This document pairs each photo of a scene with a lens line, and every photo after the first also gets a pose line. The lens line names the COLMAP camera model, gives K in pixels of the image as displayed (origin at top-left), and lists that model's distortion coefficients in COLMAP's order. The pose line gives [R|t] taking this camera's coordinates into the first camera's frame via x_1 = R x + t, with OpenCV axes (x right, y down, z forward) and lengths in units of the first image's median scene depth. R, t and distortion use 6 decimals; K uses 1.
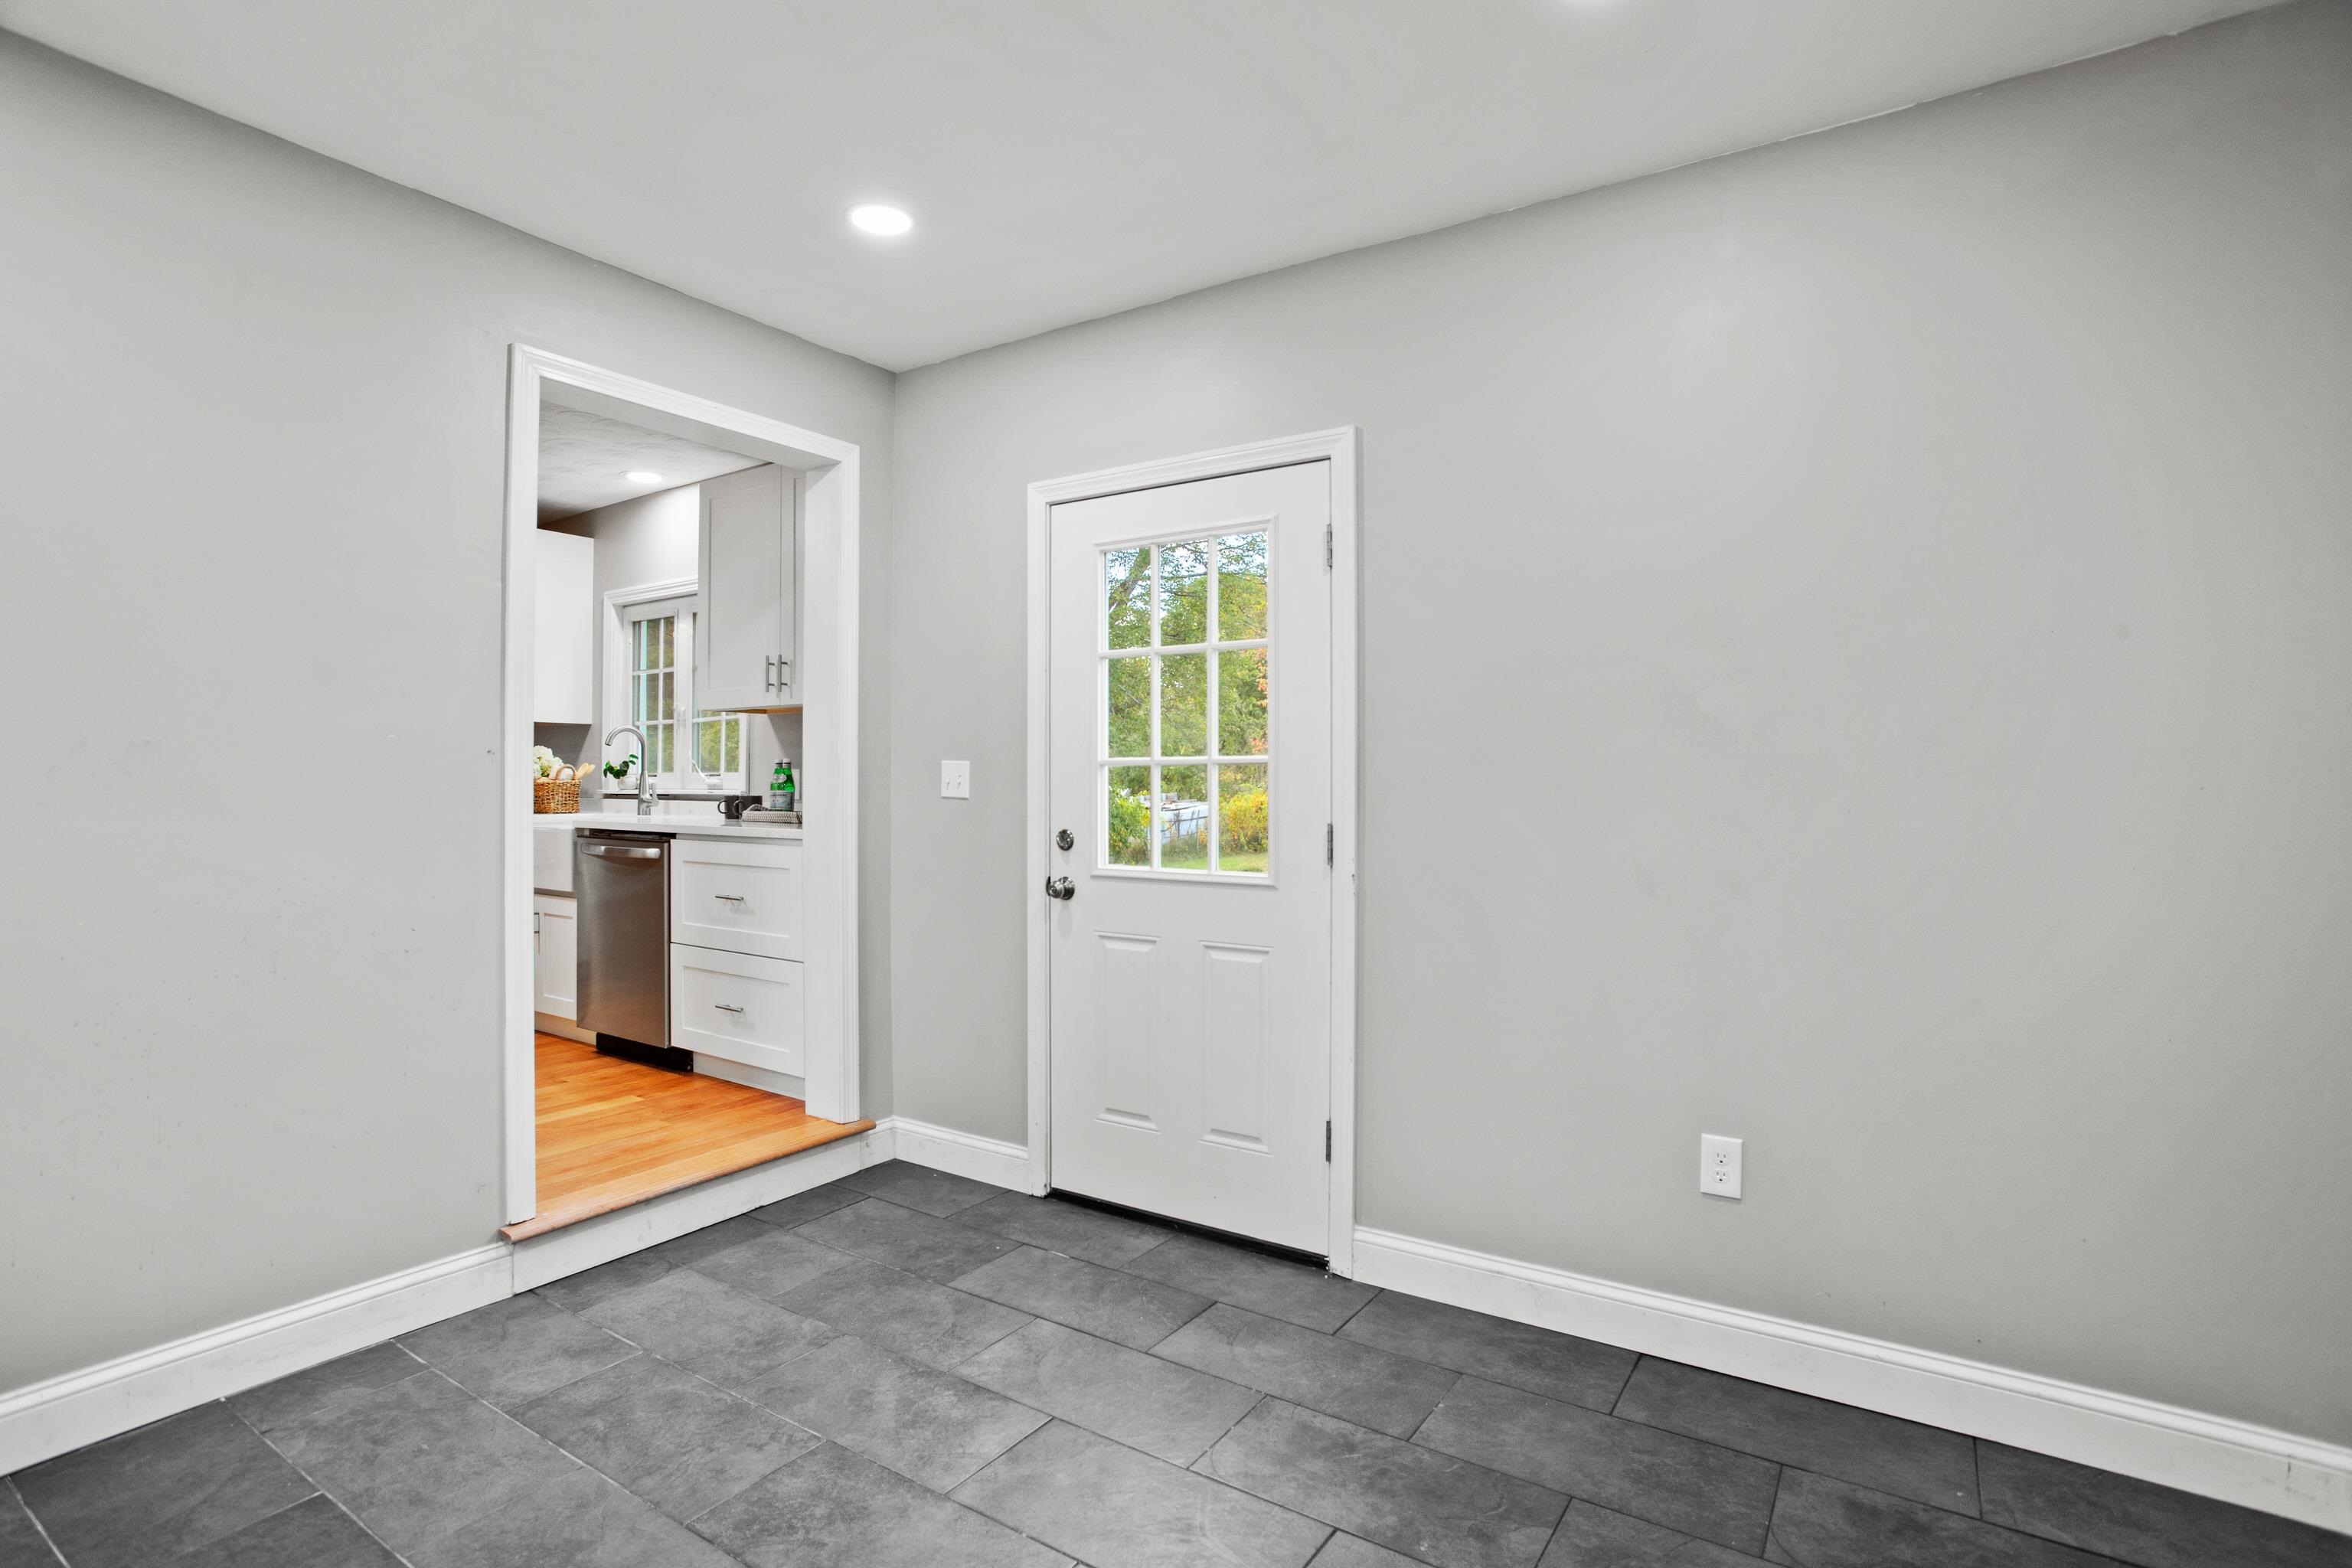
lens RADIAL K [[1119.9, 0, 1178.0], [0, 1119.9, 761.0], [0, 0, 1]] dist [-0.056899, 0.034364]
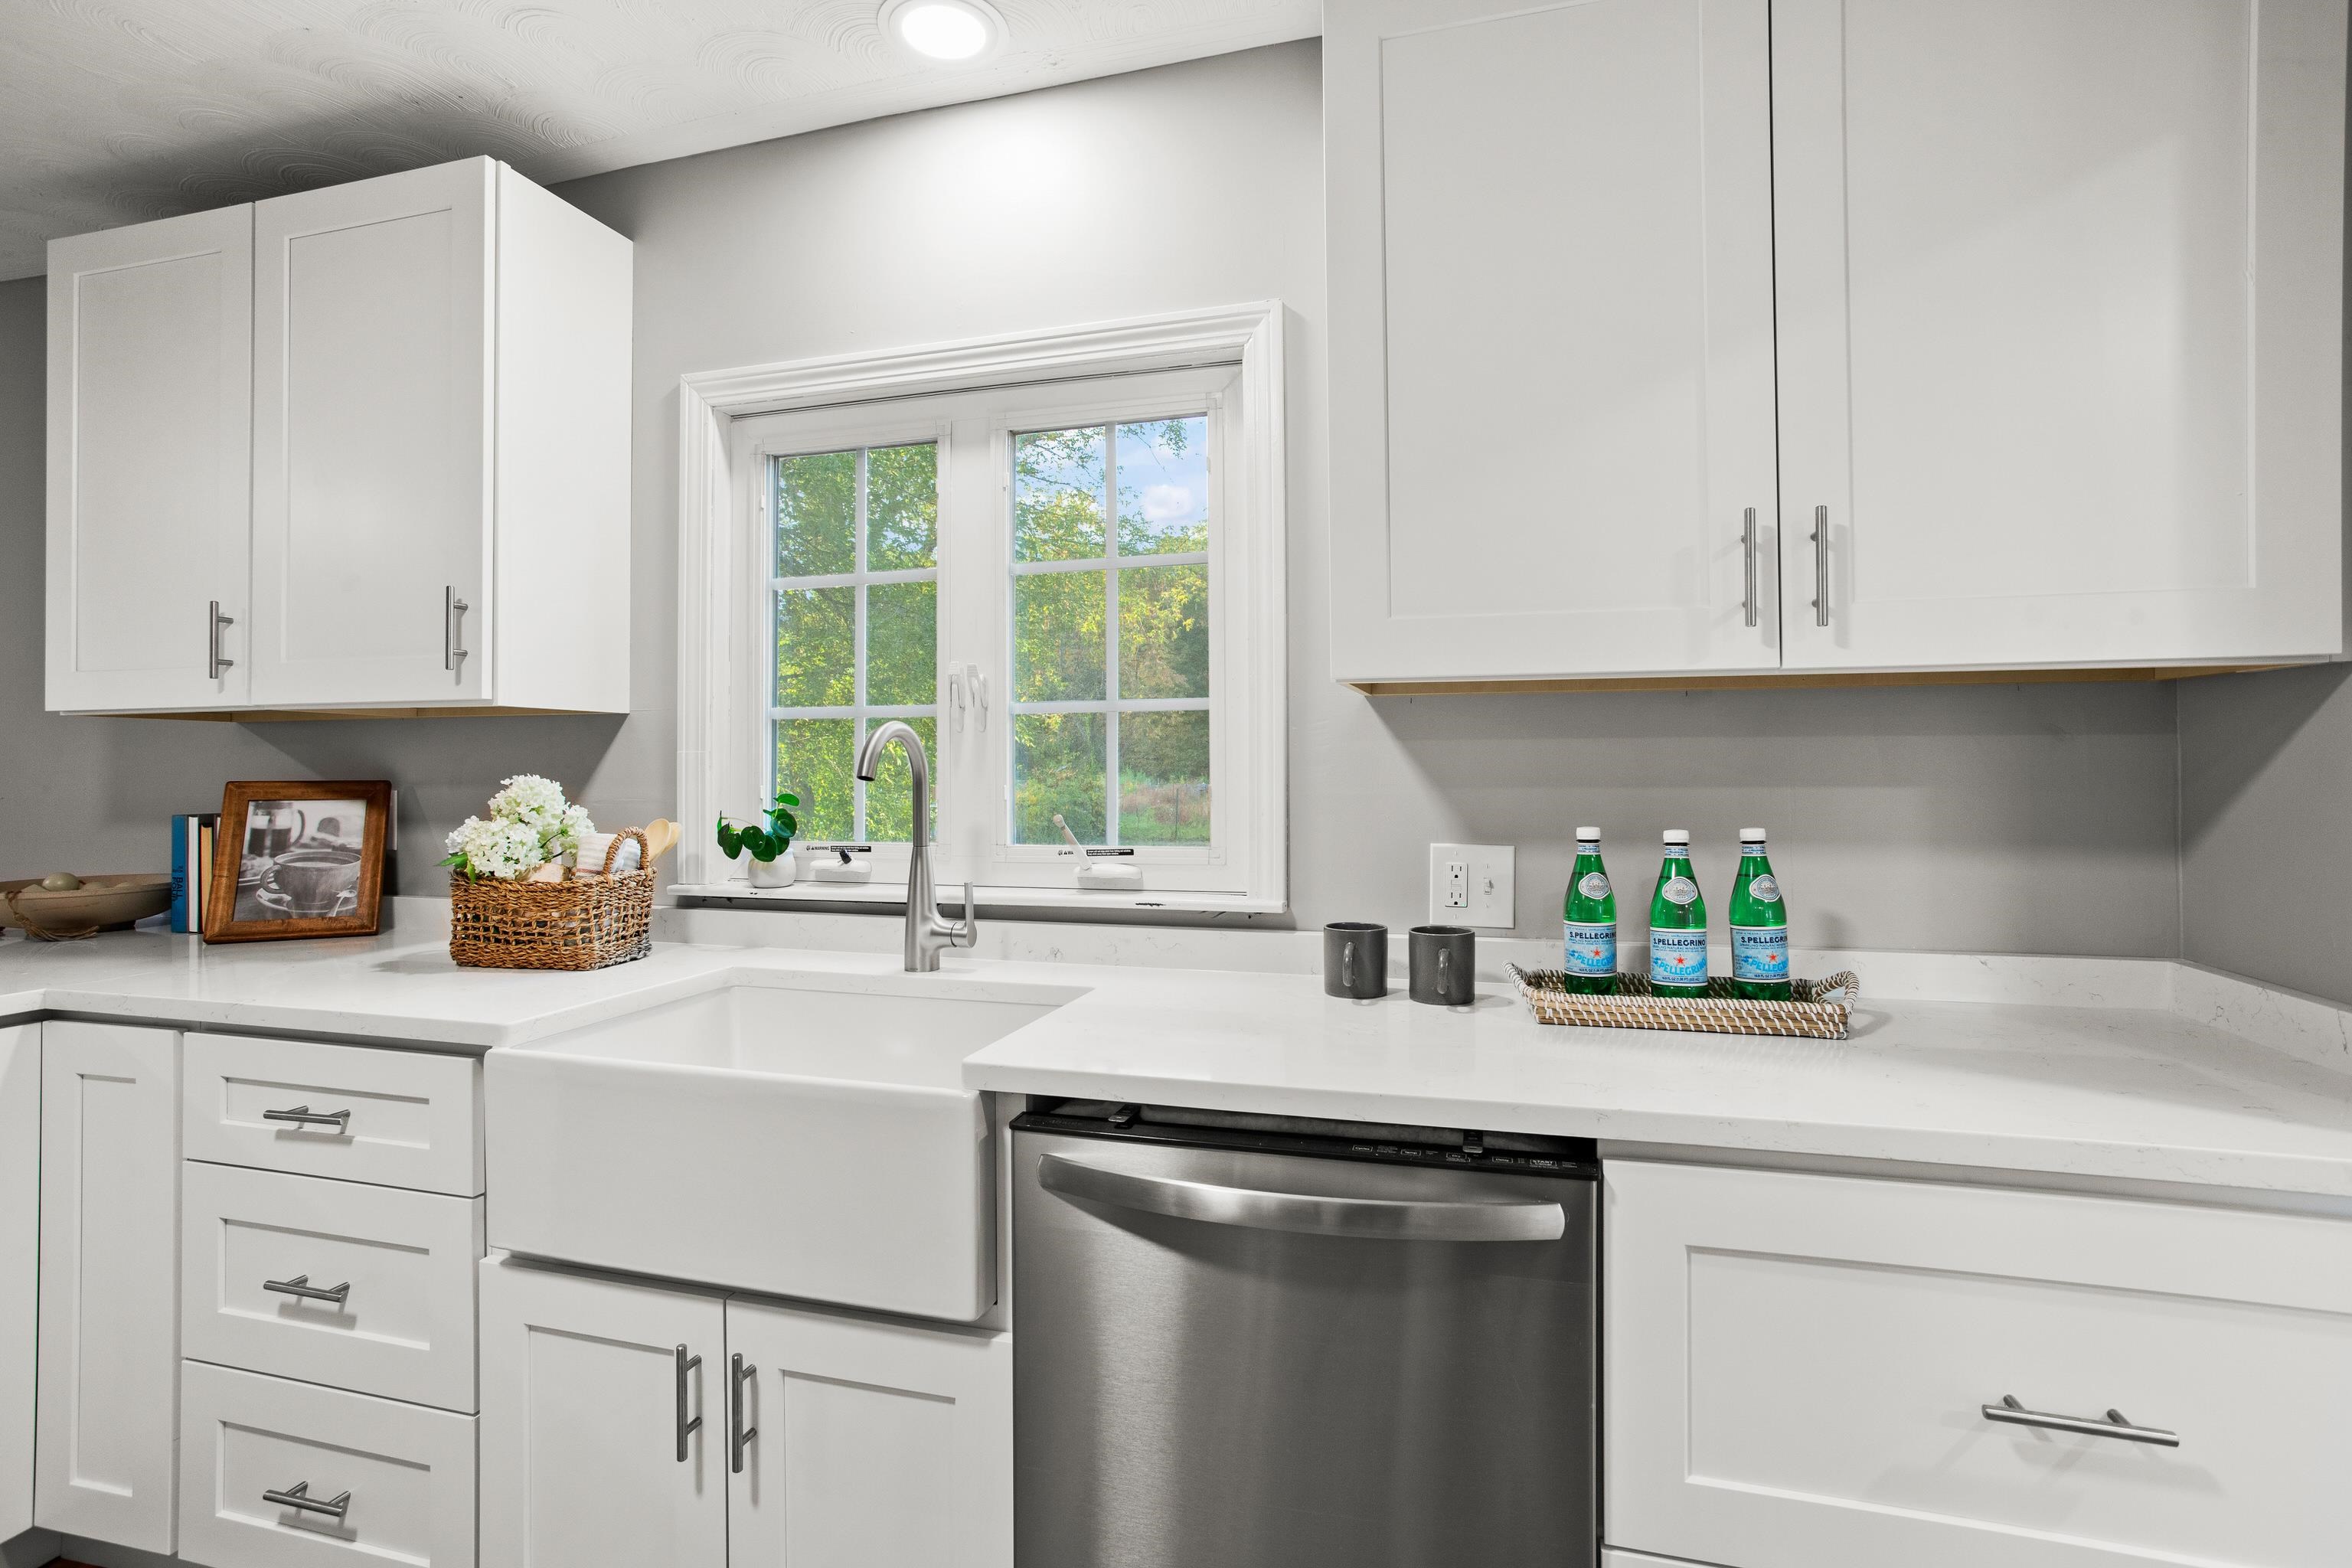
lens RADIAL K [[1119.9, 0, 1178.0], [0, 1119.9, 761.0], [0, 0, 1]] dist [-0.056899, 0.034364]
pose [[0.952482, 0.001879, 0.304589, -0.628969], [-0.002570, 0.999995, 0.001869, -0.024560], [-0.304584, -0.002563, 0.952482, 0.771670]]
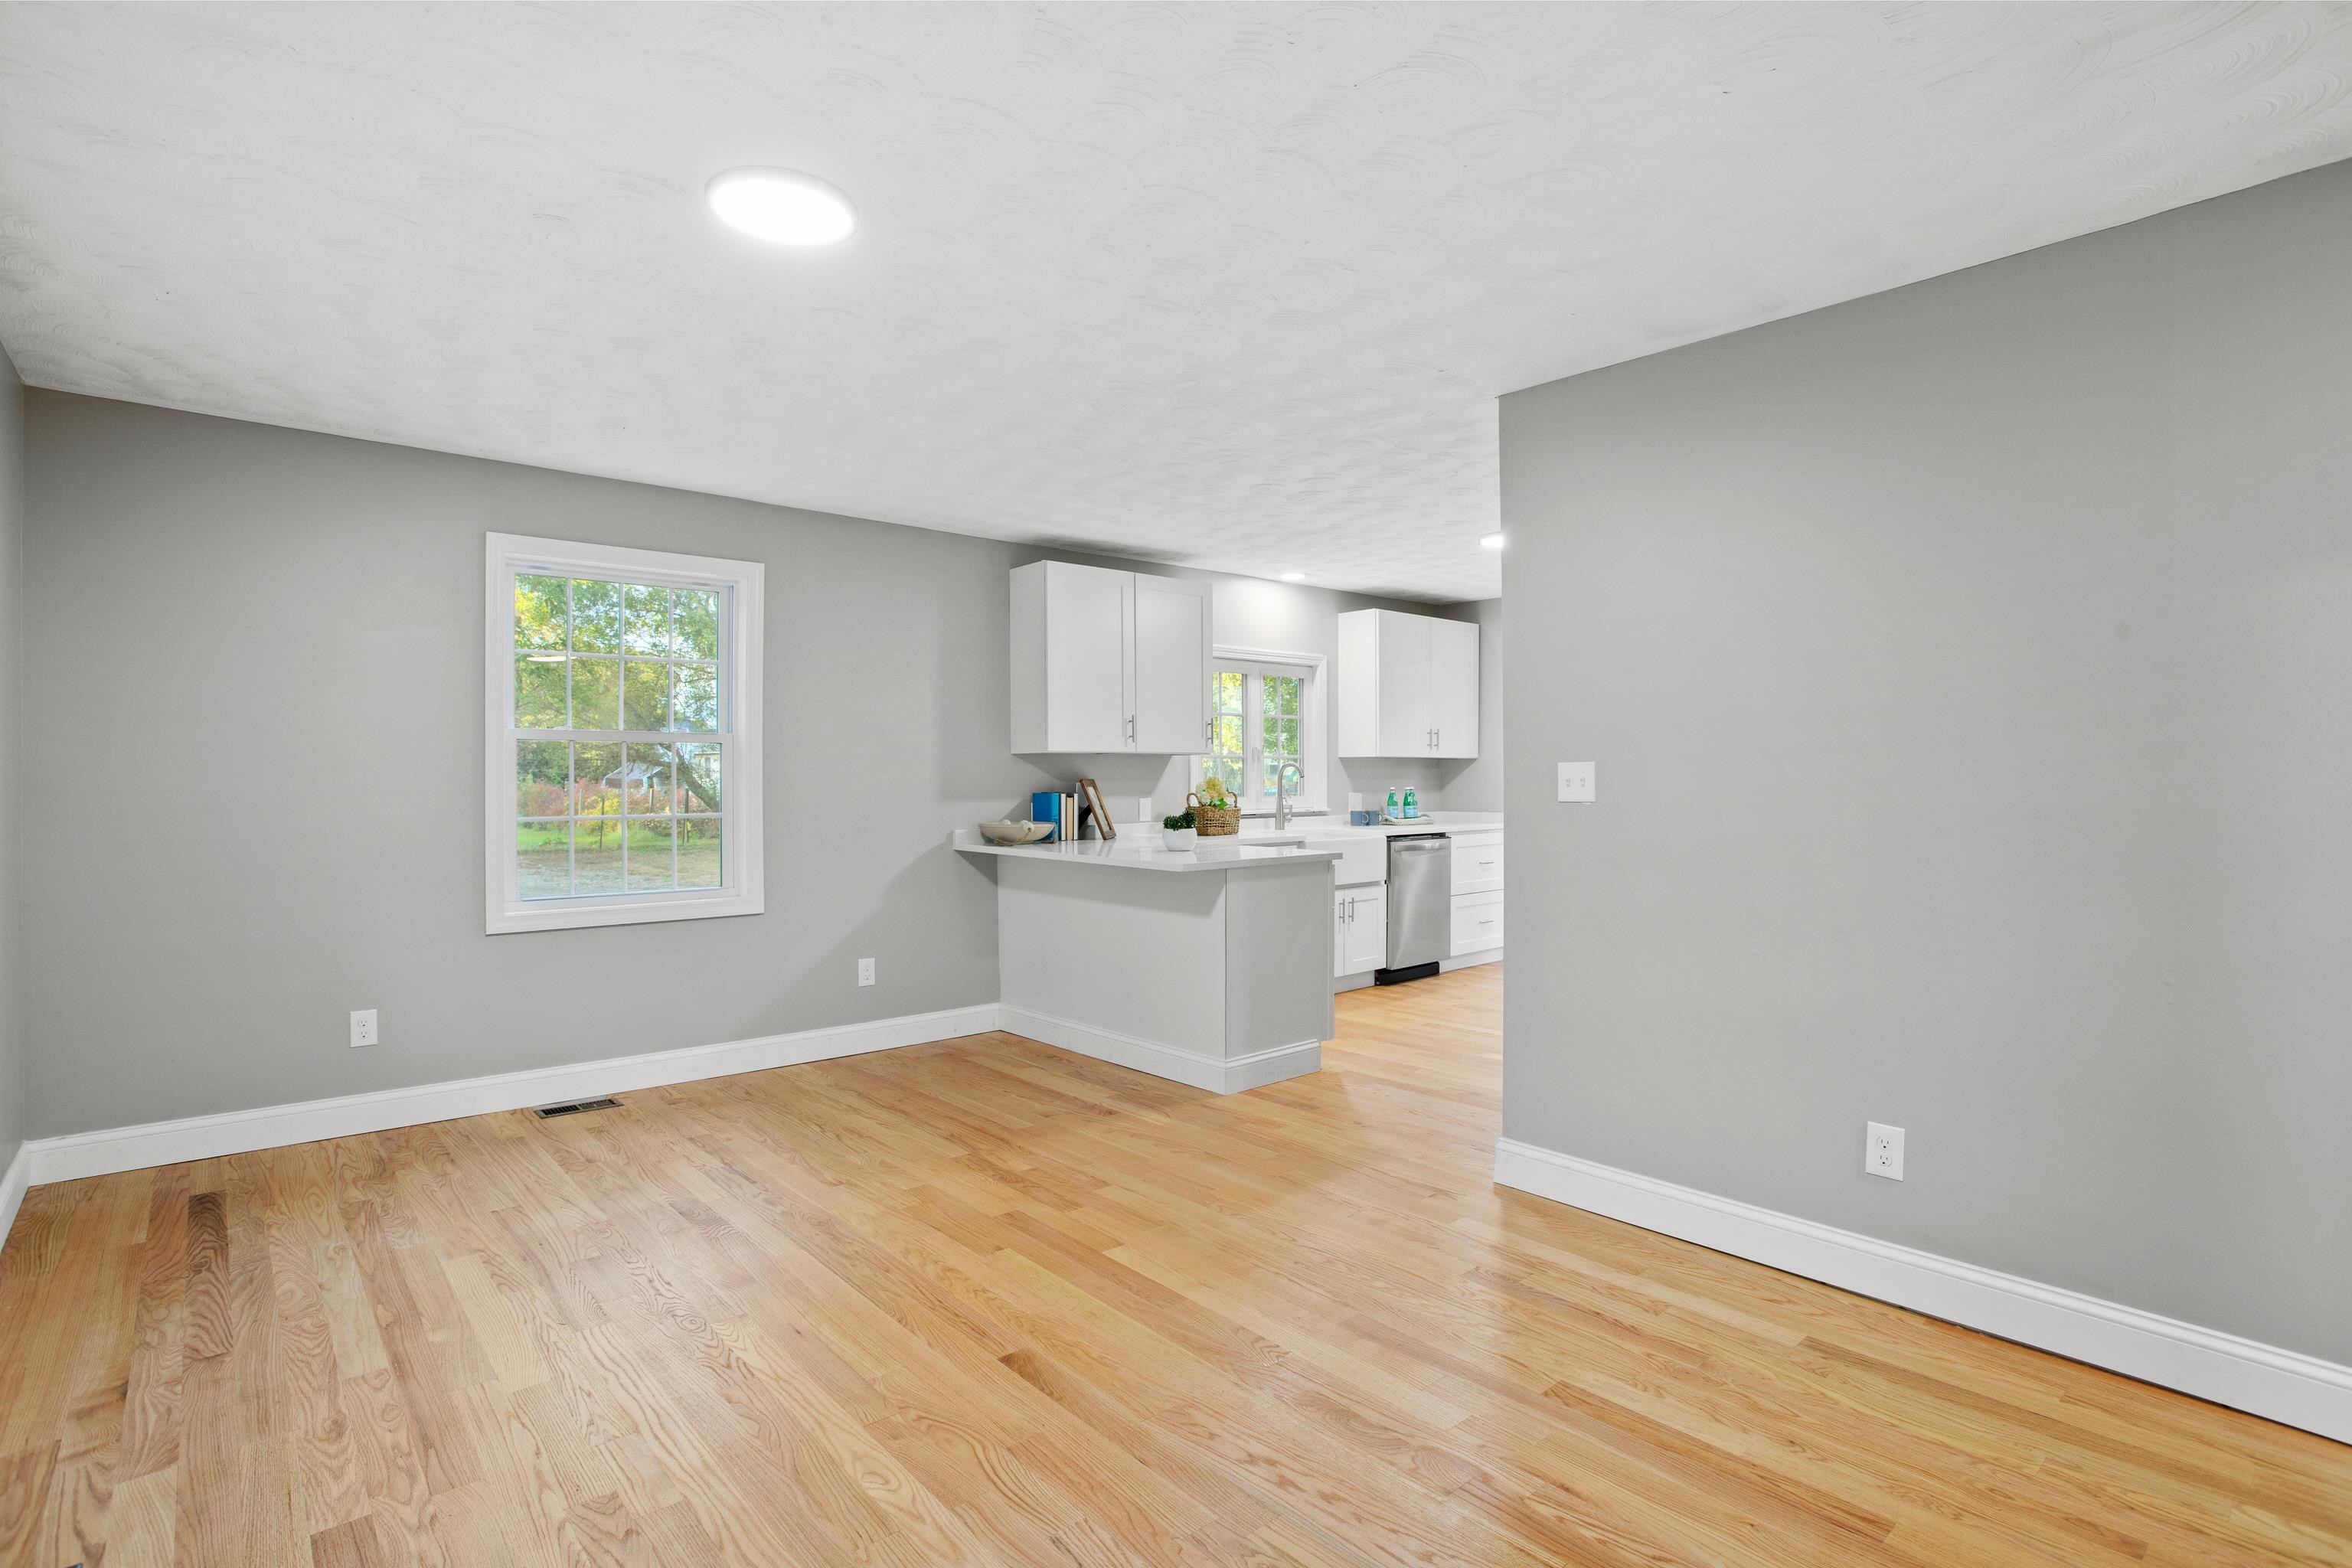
lens RADIAL K [[1140.3, 0, 1178.2], [0, 1140.3, 780.7], [0, 0, 1]] dist [-0.077342, 0.036458]
pose [[0.264320, -0.002174, 0.964433, -2.228480], [-0.007413, 0.999963, 0.004286, -0.017559], [-0.964406, -0.008282, 0.264294, 0.930084]]
